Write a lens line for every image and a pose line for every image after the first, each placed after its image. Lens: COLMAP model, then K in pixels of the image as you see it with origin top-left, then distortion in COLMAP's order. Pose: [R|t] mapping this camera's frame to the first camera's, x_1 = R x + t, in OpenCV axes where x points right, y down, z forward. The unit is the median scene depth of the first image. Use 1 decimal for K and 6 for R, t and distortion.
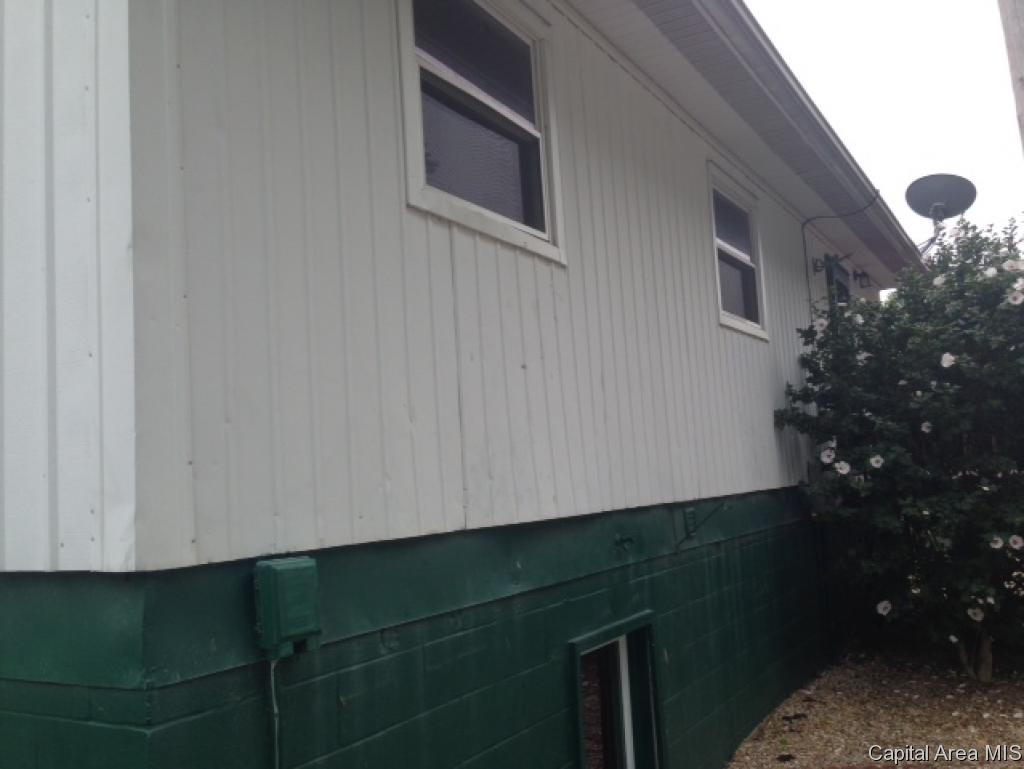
lens RADIAL K [[961.4, 0, 512.0], [0, 961.4, 384.5], [0, 0, 1]] dist [0.086640, -0.017717]
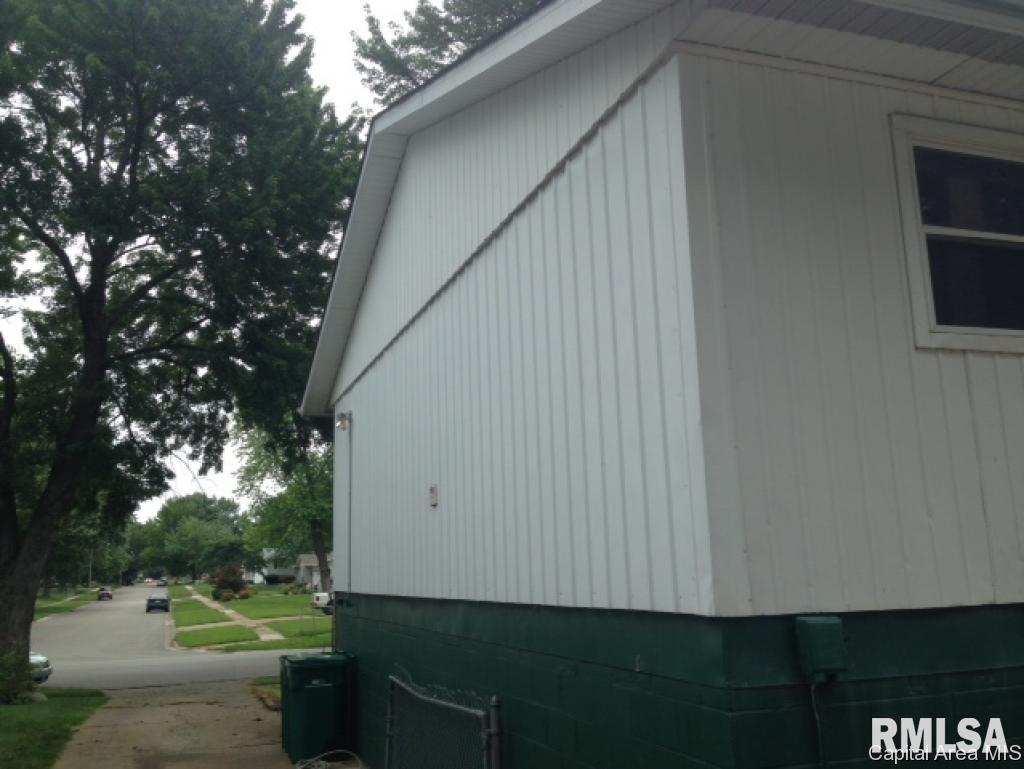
lens RADIAL K [[982.7, 0, 512.0], [0, 982.7, 384.5], [0, 0, 1]] dist [0.116839, -0.263618]
pose [[0.777631, -0.085893, -0.622827, 0.385973], [0.051683, 0.996004, -0.072828, -0.087826], [0.626593, 0.024444, 0.778963, -0.490646]]
